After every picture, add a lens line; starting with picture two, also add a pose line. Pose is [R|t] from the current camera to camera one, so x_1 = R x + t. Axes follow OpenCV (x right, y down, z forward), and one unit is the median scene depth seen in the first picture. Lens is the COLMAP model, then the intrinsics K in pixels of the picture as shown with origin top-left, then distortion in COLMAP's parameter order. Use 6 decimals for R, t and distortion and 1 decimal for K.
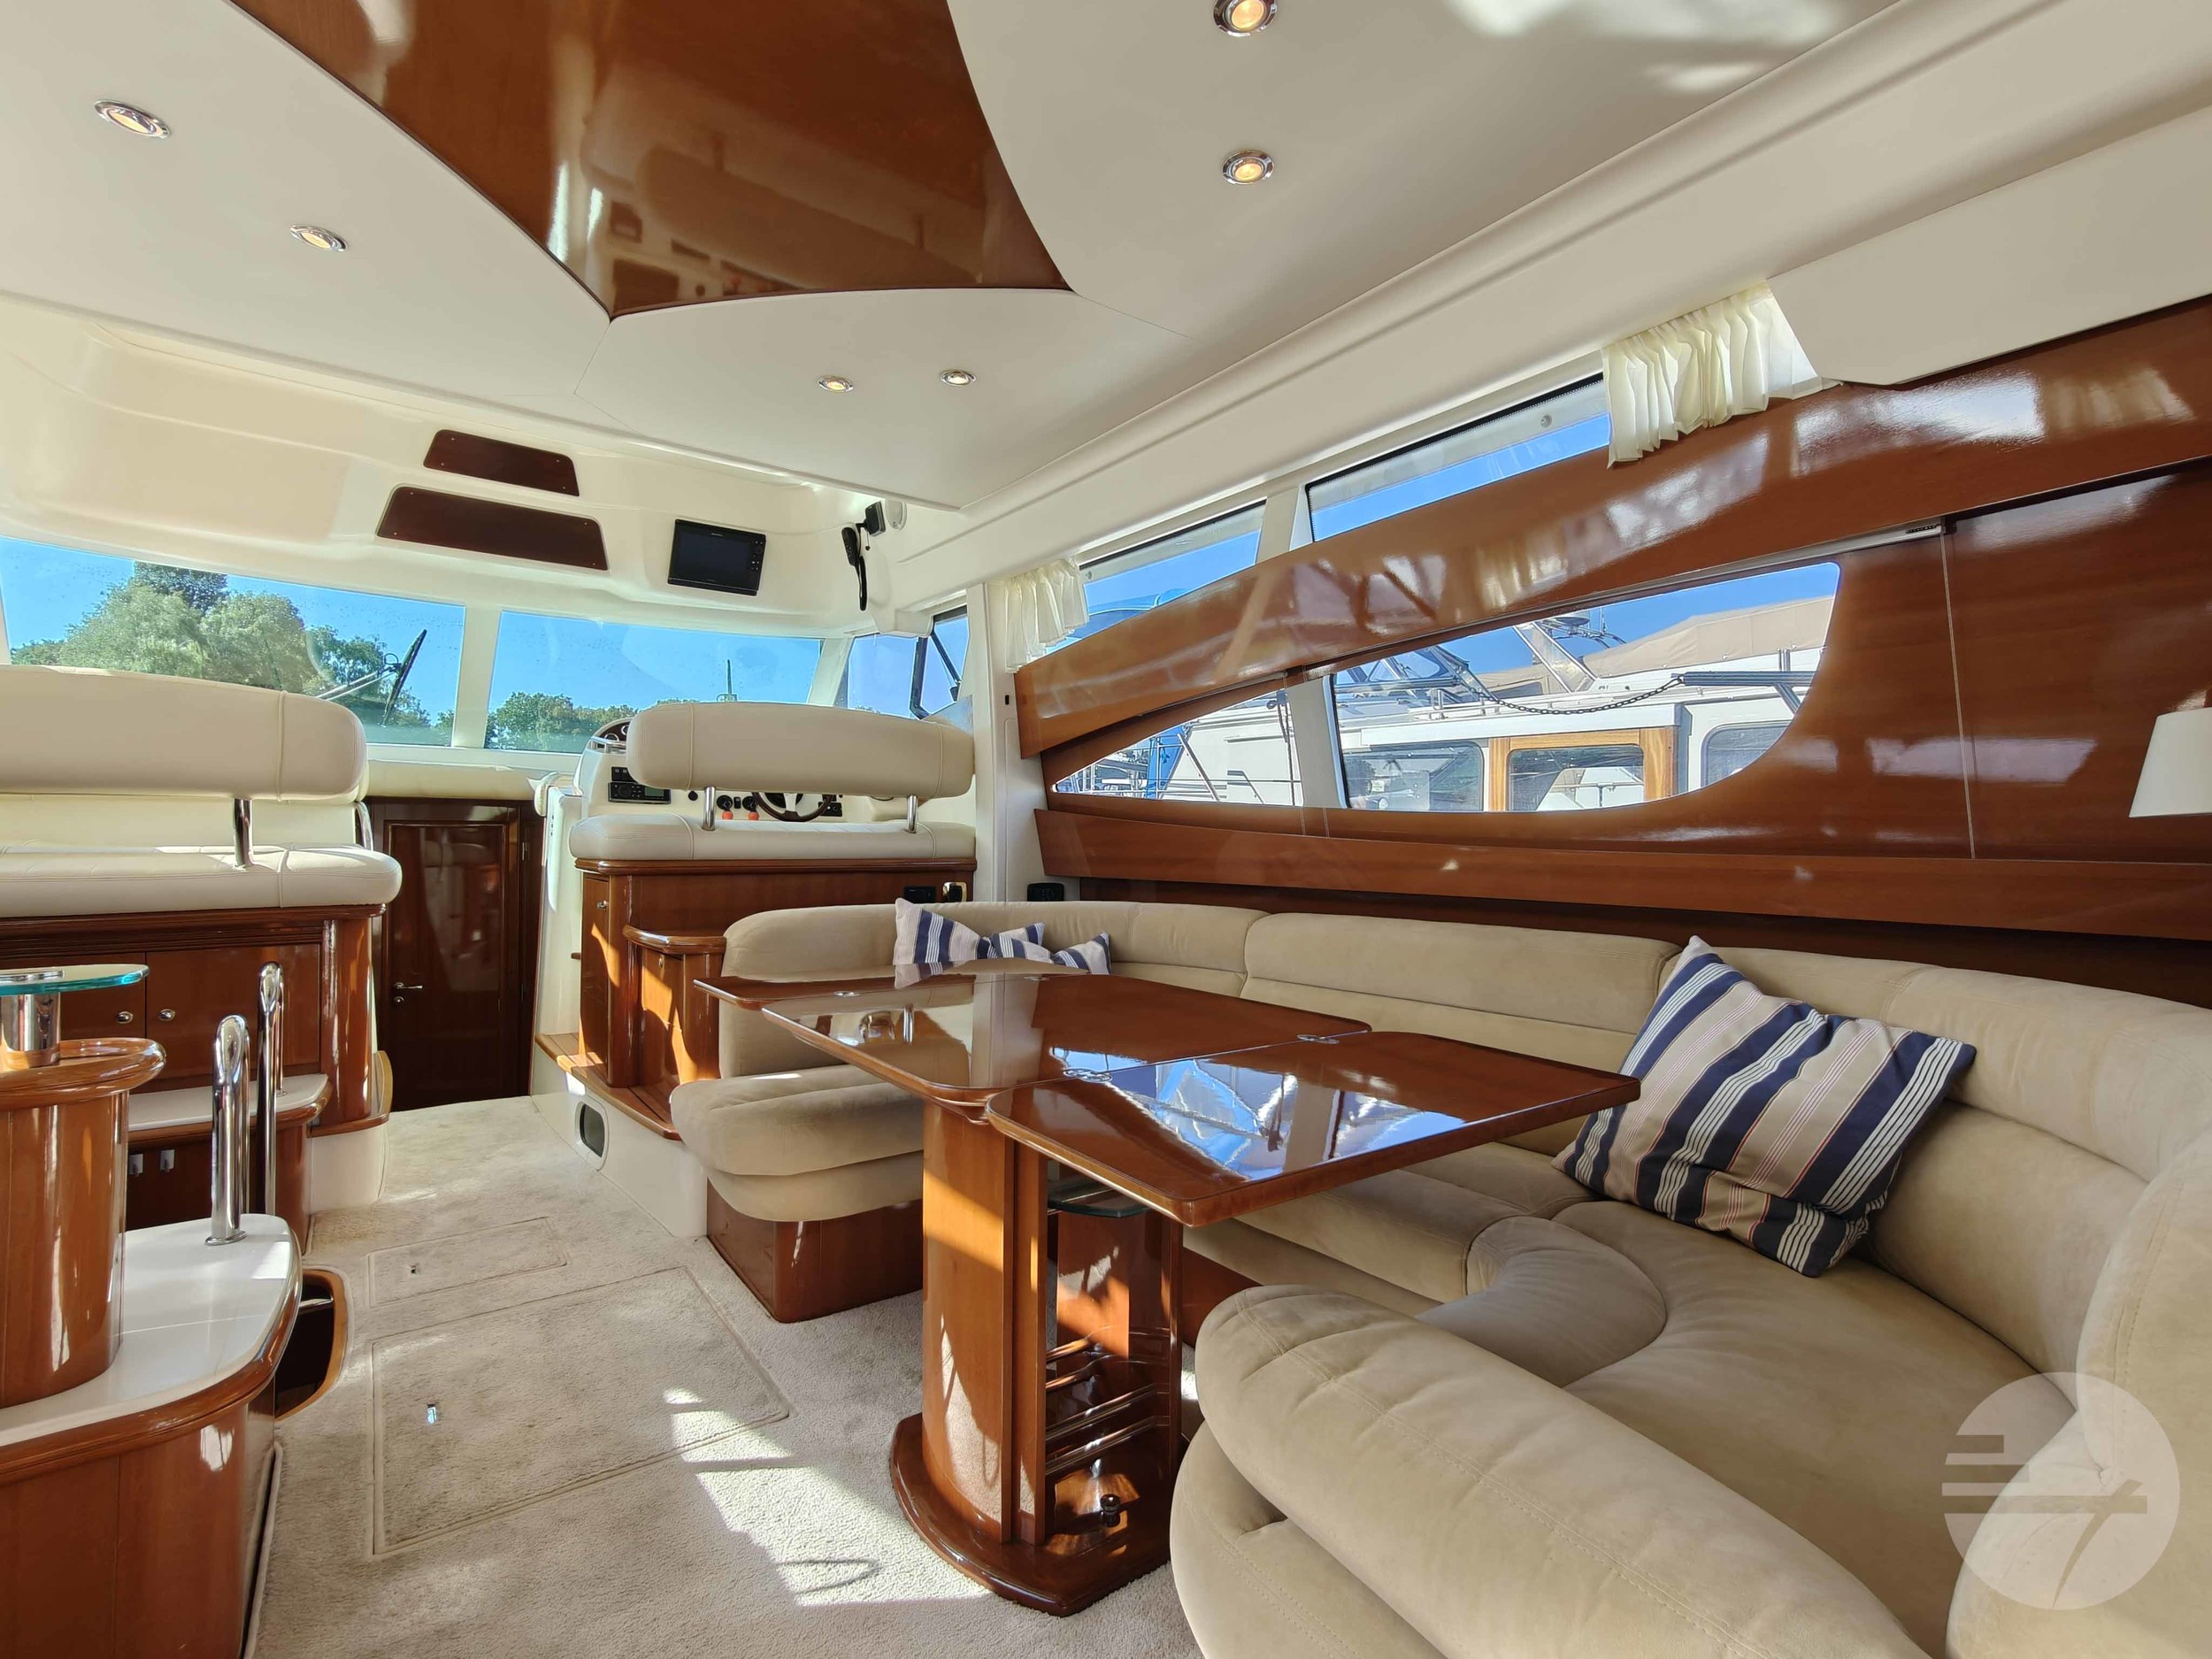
lens RADIAL K [[1015.4, 0, 1106.0], [0, 1015.4, 829.5], [0, 0, 1]] dist [-0.041752, 0.000071]
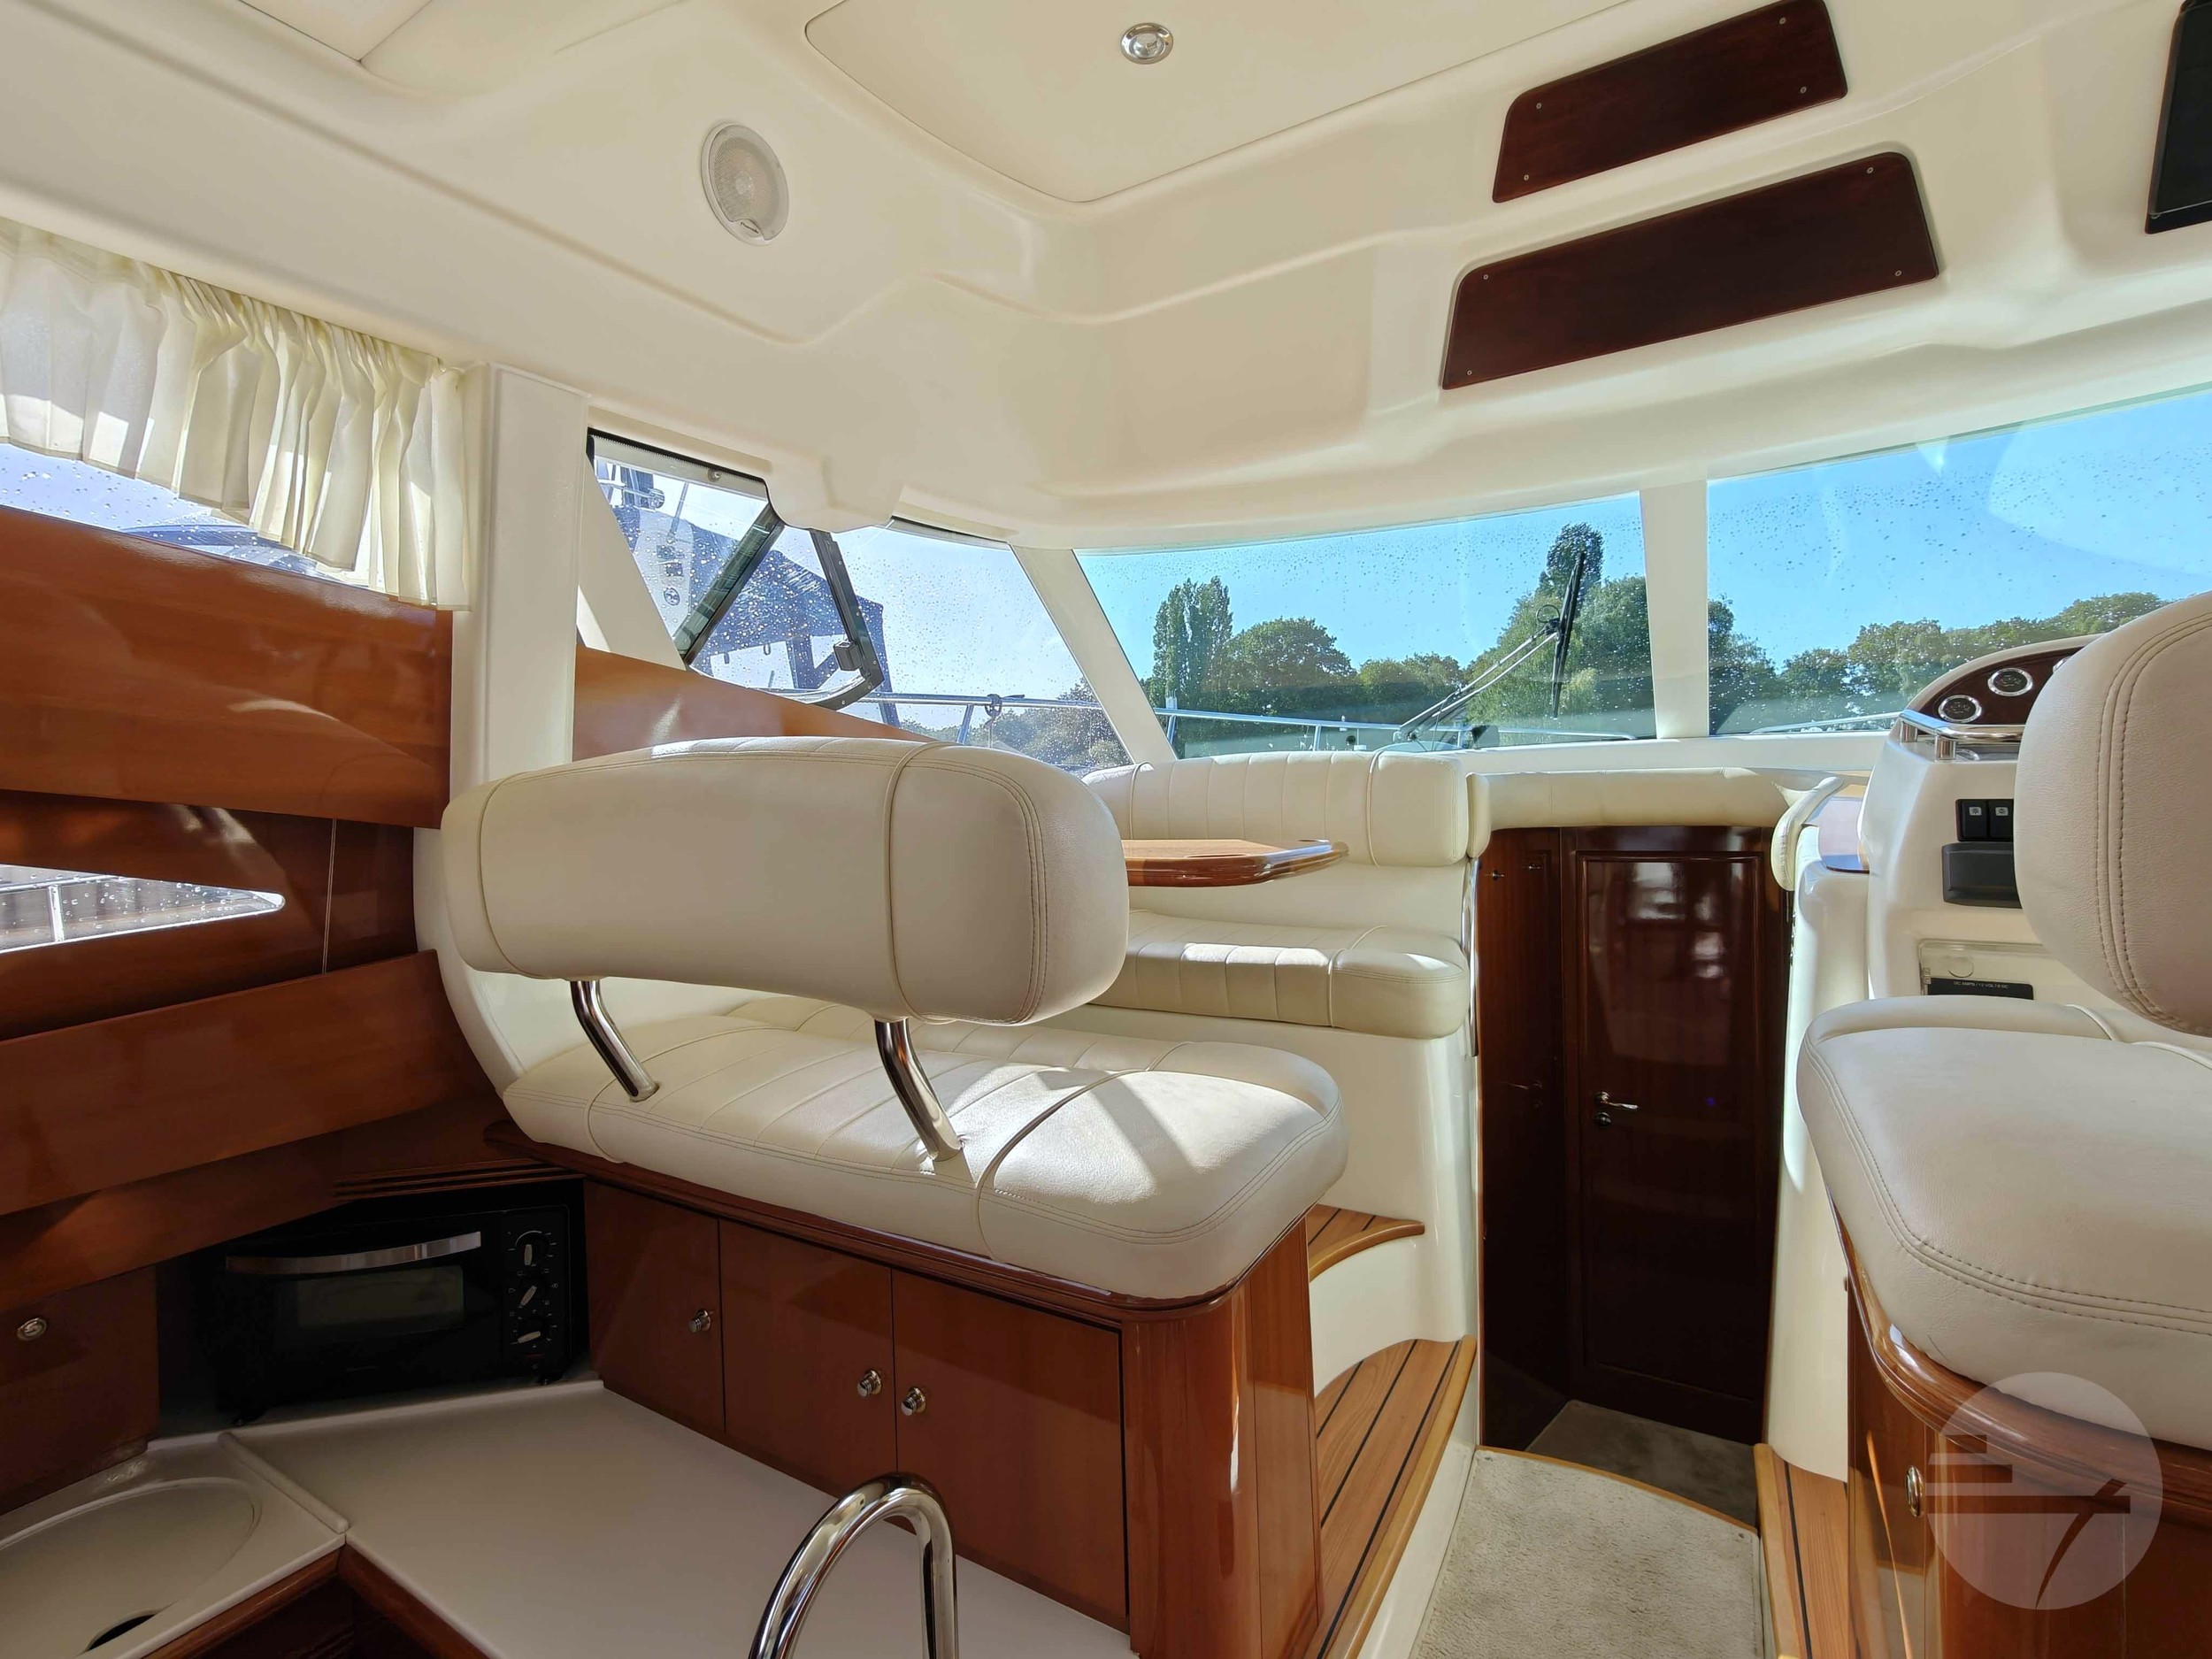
lens RADIAL K [[1012.5, 0, 1114.2], [0, 1012.5, 826.0], [0, 0, 1]] dist [0.007472, 0.000477]
pose [[0.392727, 0.017530, -0.919488, -0.408118], [0.026216, 0.999199, 0.030247, -0.101250], [0.919281, -0.035984, 0.391953, 0.869677]]
